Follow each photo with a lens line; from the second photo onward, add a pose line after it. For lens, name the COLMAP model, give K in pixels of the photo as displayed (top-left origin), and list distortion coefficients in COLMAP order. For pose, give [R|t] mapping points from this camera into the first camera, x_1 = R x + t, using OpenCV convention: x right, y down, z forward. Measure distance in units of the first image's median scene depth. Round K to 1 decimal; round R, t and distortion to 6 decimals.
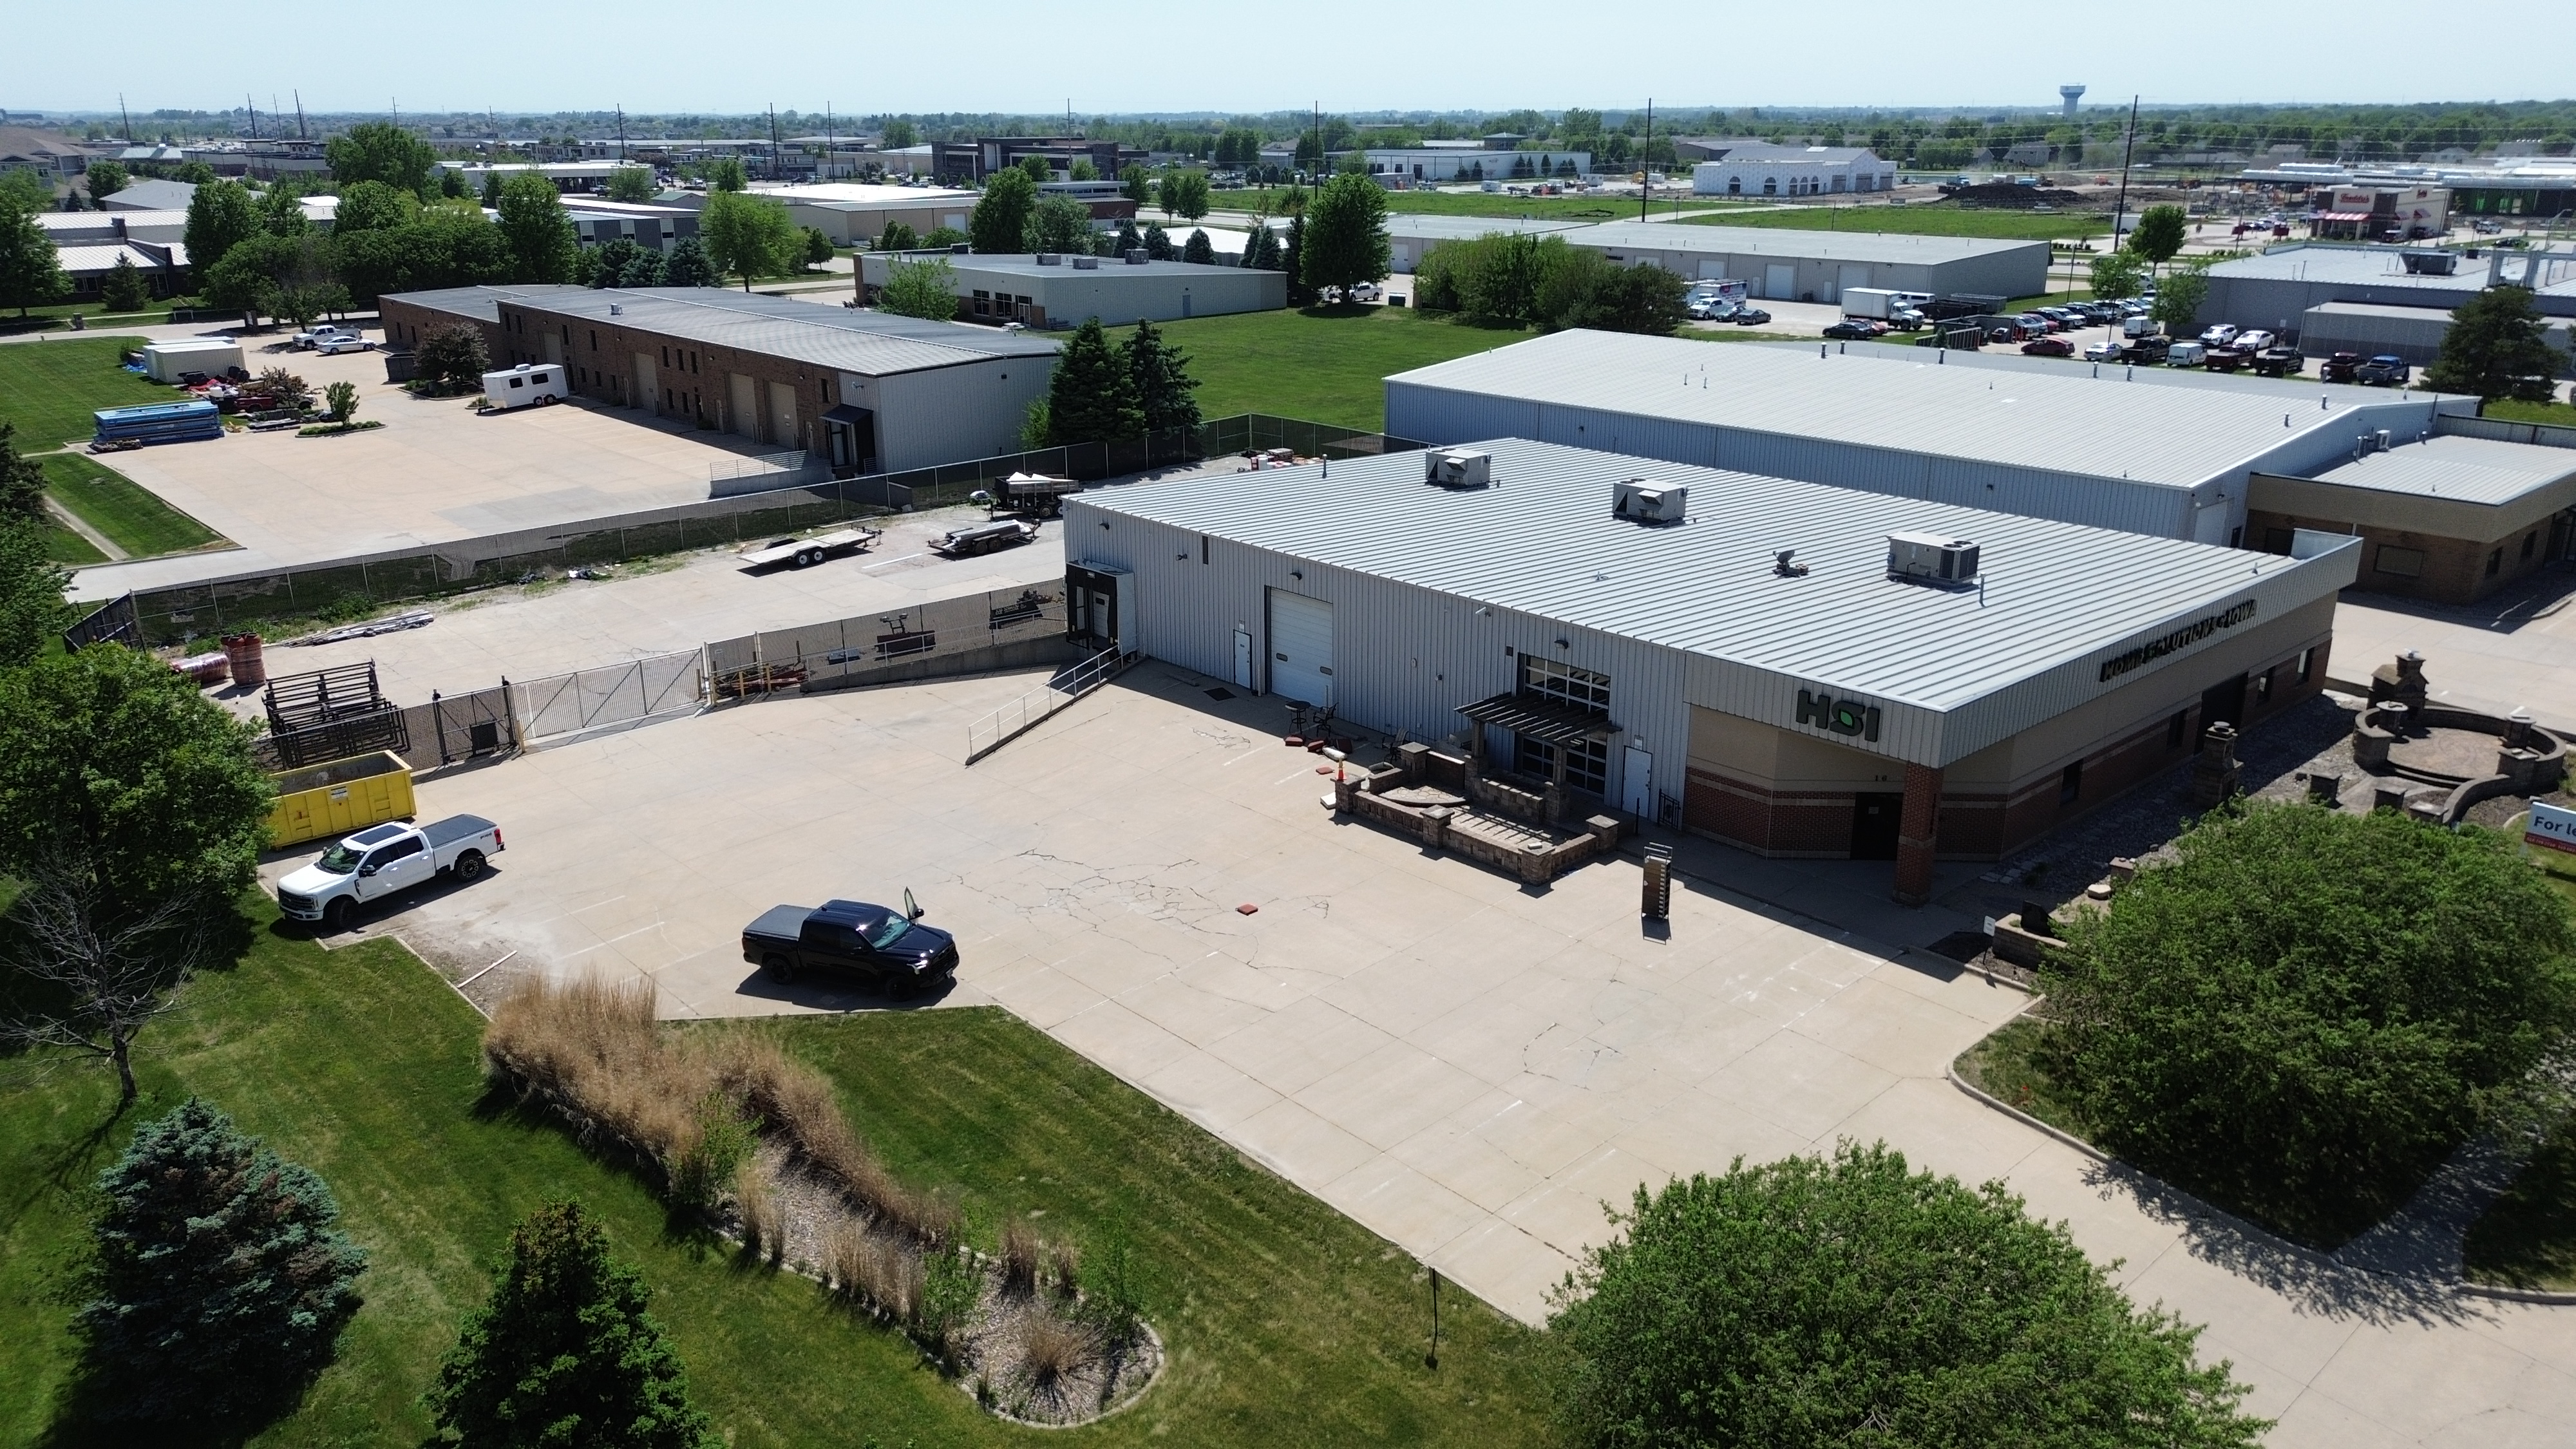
lens RADIAL K [[1863.3, 0, 1280.3], [0, 1863.3, 719.2], [0, 0, 1]] dist [0.064418, -0.063694]
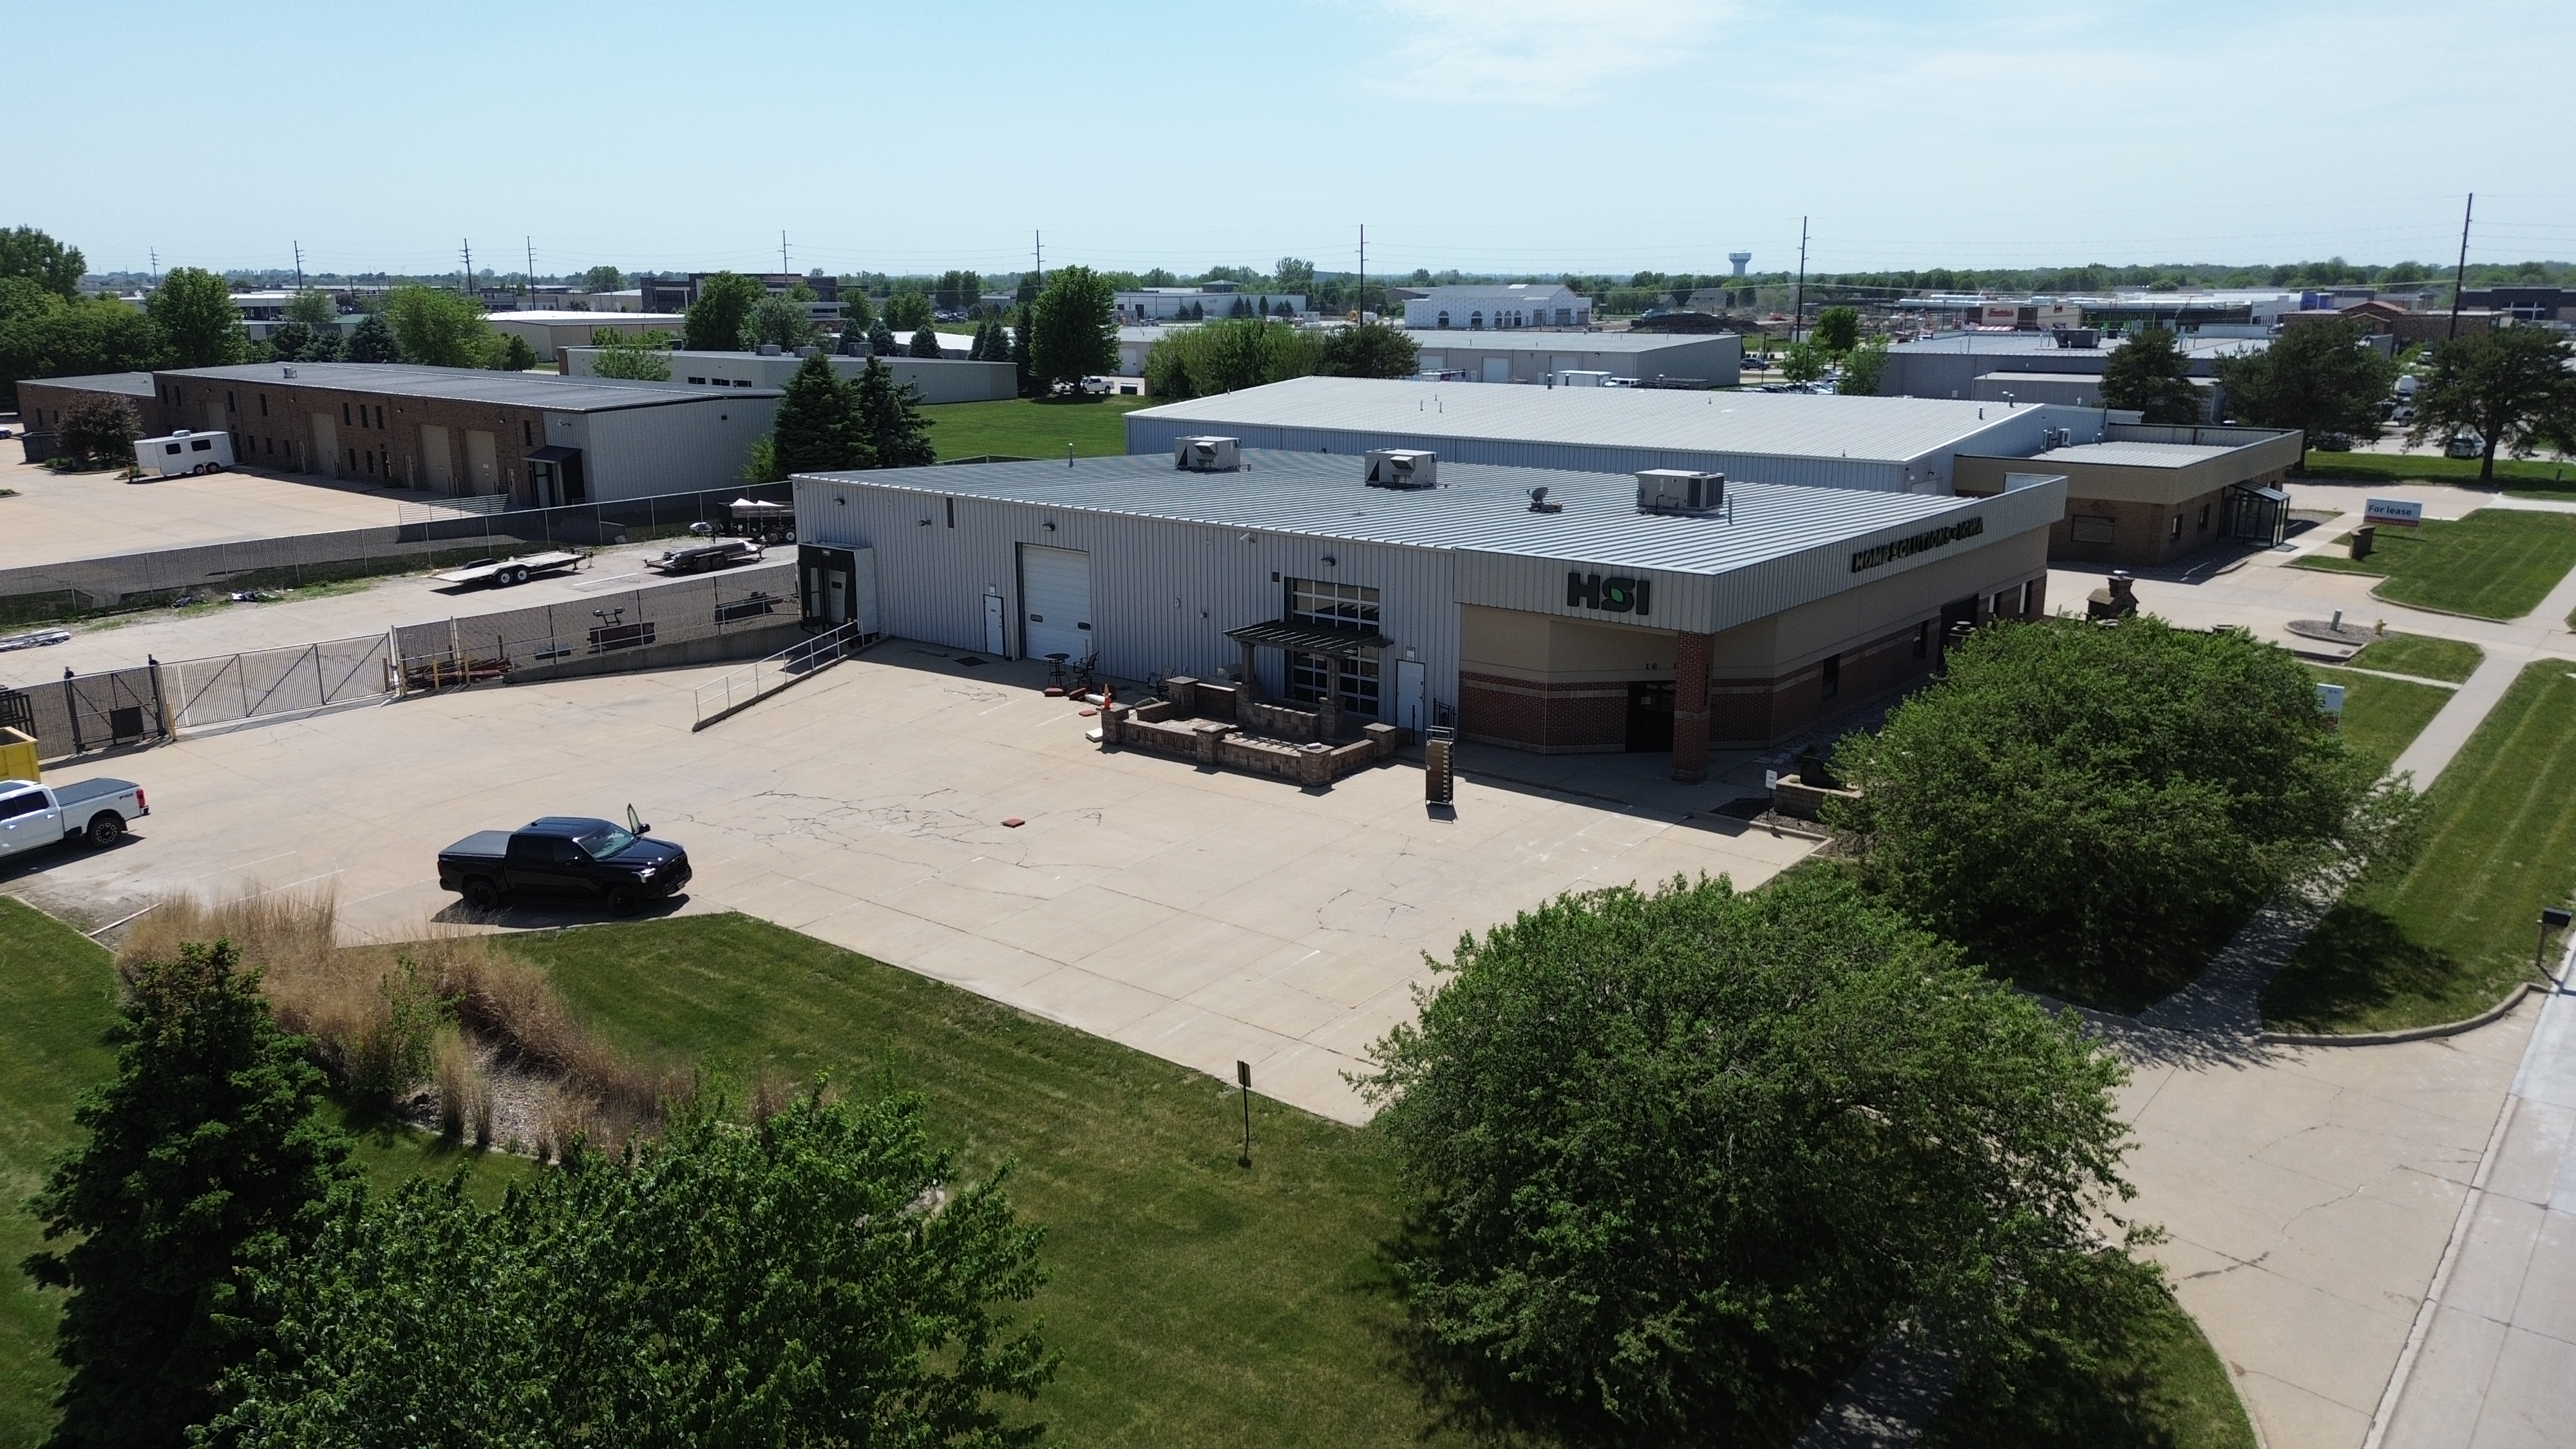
lens RADIAL K [[1863.3, 0, 1291.2], [0, 1863.3, 715.2], [0, 0, 1]] dist [0.064418, -0.063694]
pose [[0.988640, -0.031876, 0.146883, -0.015048], [0.043963, 0.995842, -0.079790, 0.126871], [-0.143729, 0.085341, 0.985930, 0.052956]]
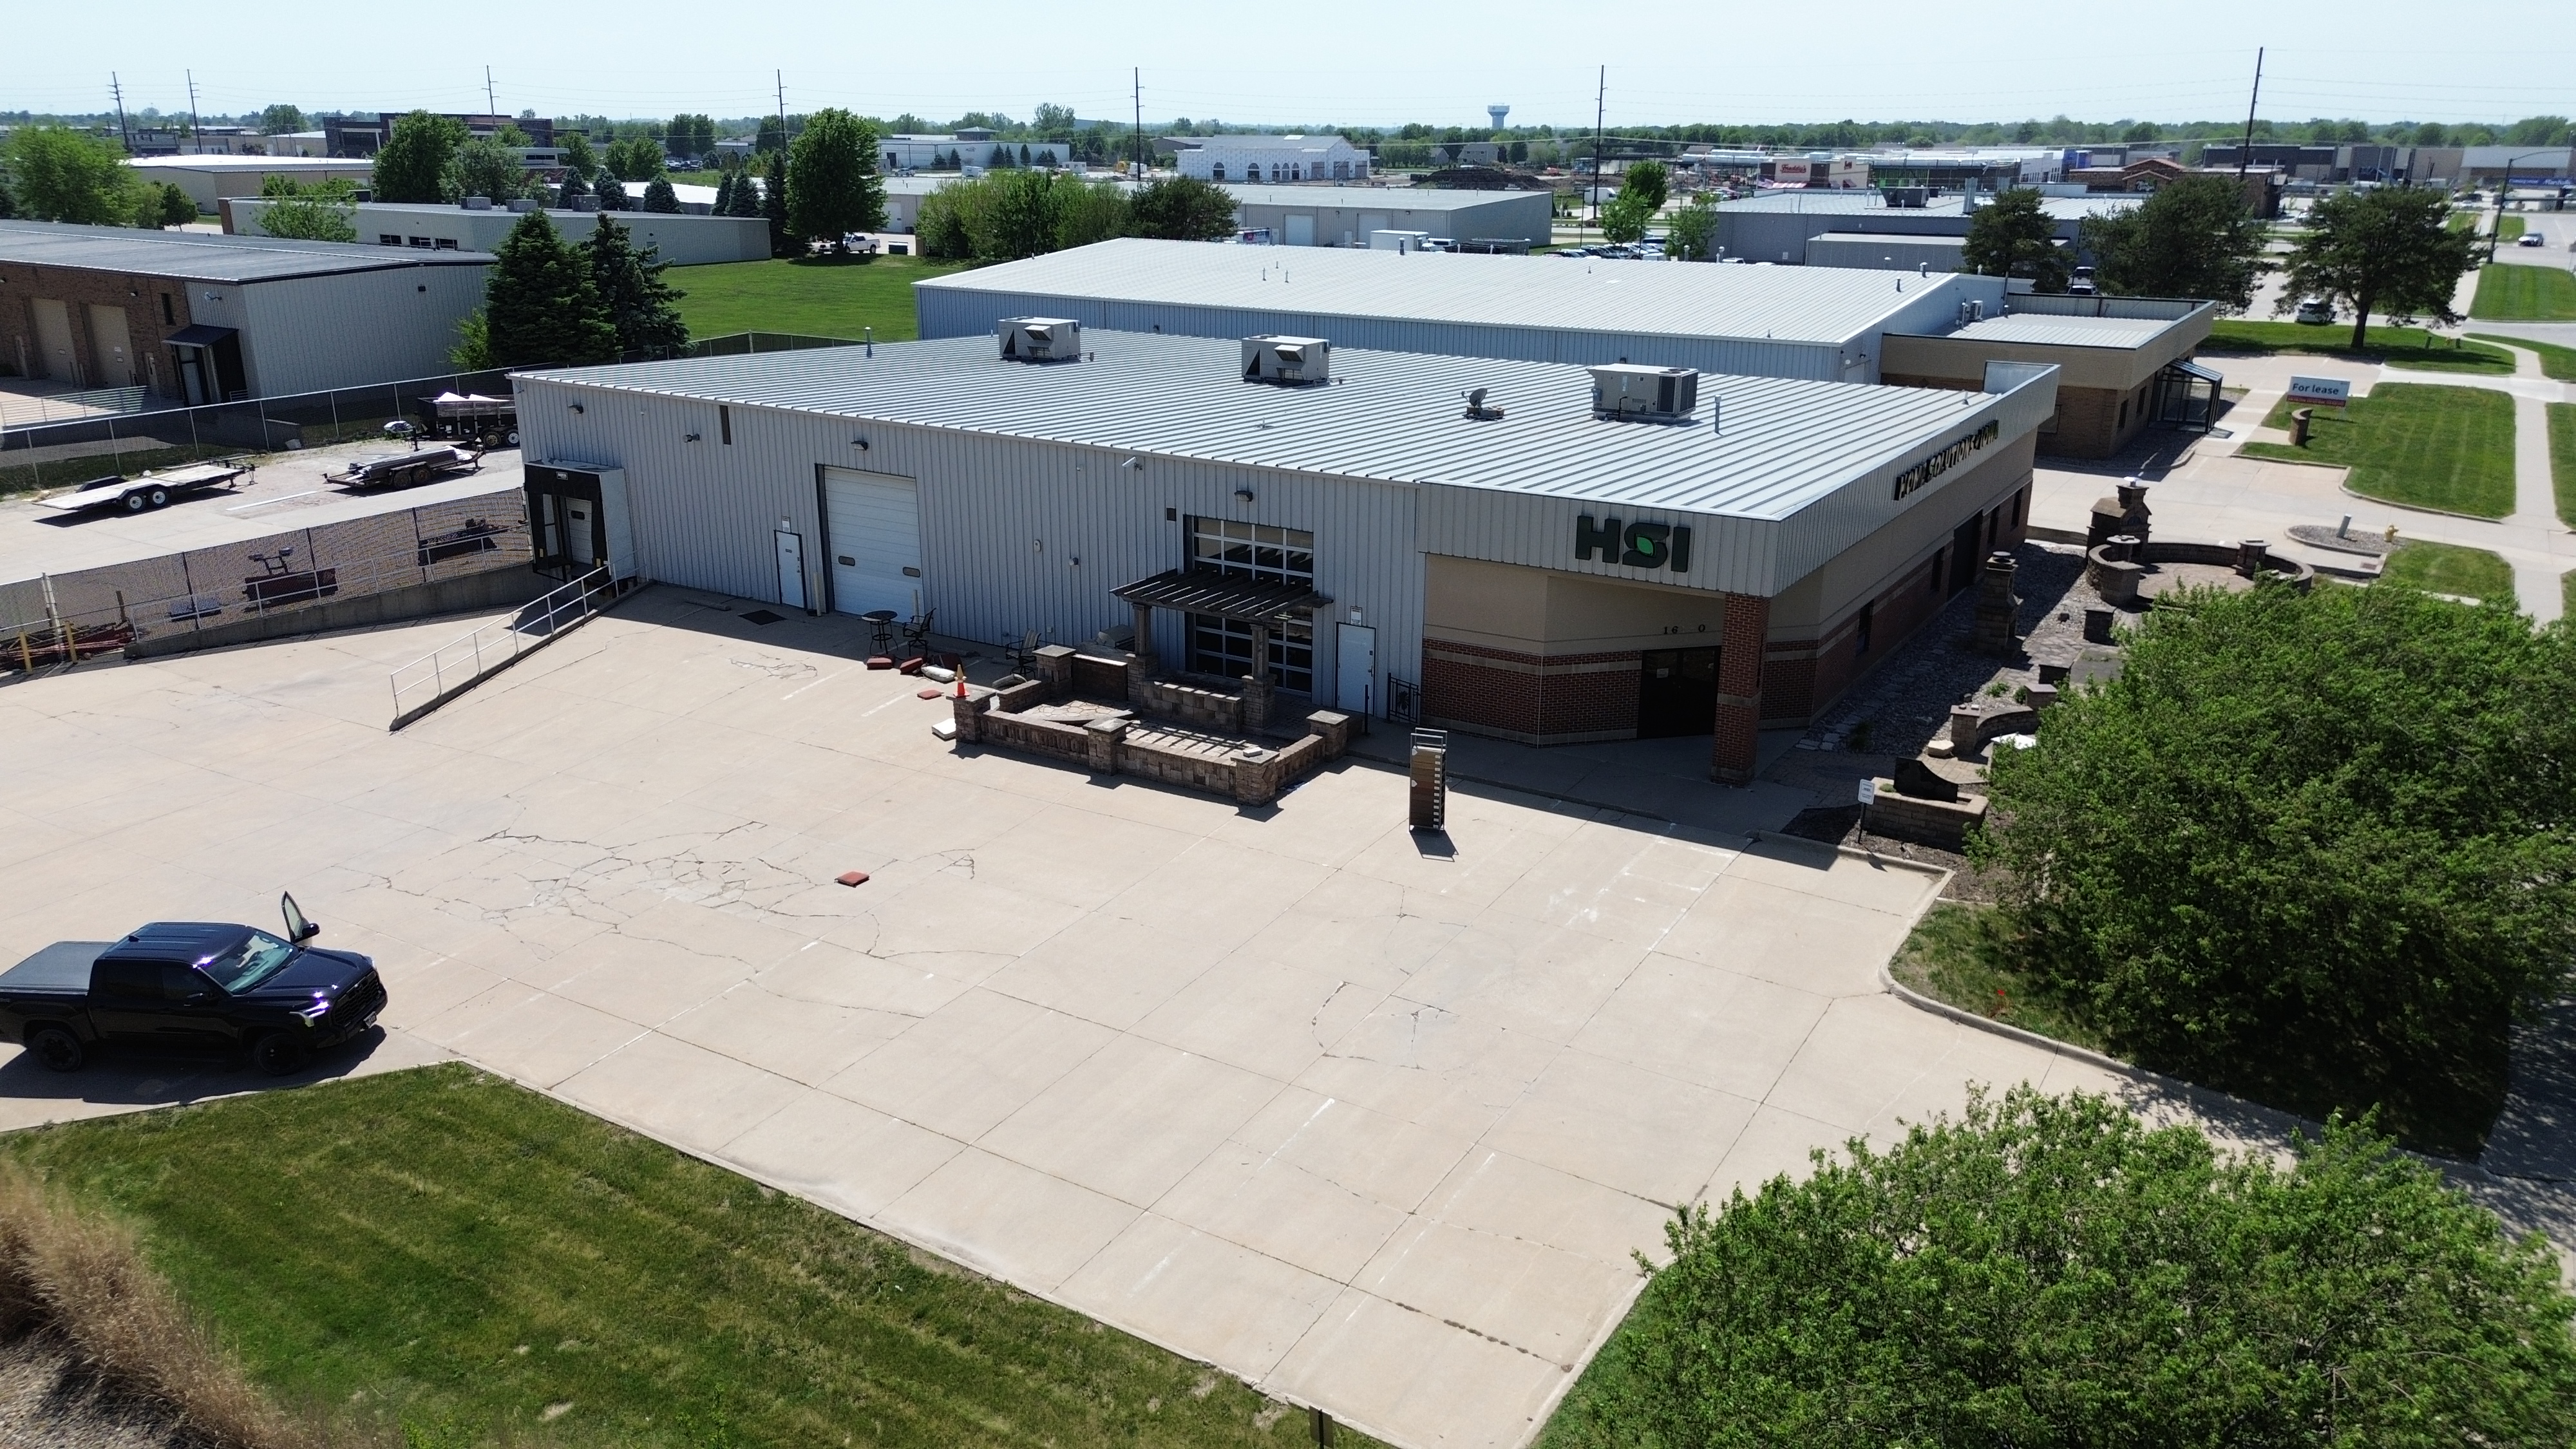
lens RADIAL K [[1863.3, 0, 1301.1], [0, 1863.3, 723.0], [0, 0, 1]] dist [0.064418, -0.063694]
pose [[0.960688, -0.075105, 0.267280, -0.037913], [0.076427, 0.997060, 0.005470, 0.053477], [-0.266905, 0.015172, 0.963603, 0.290841]]
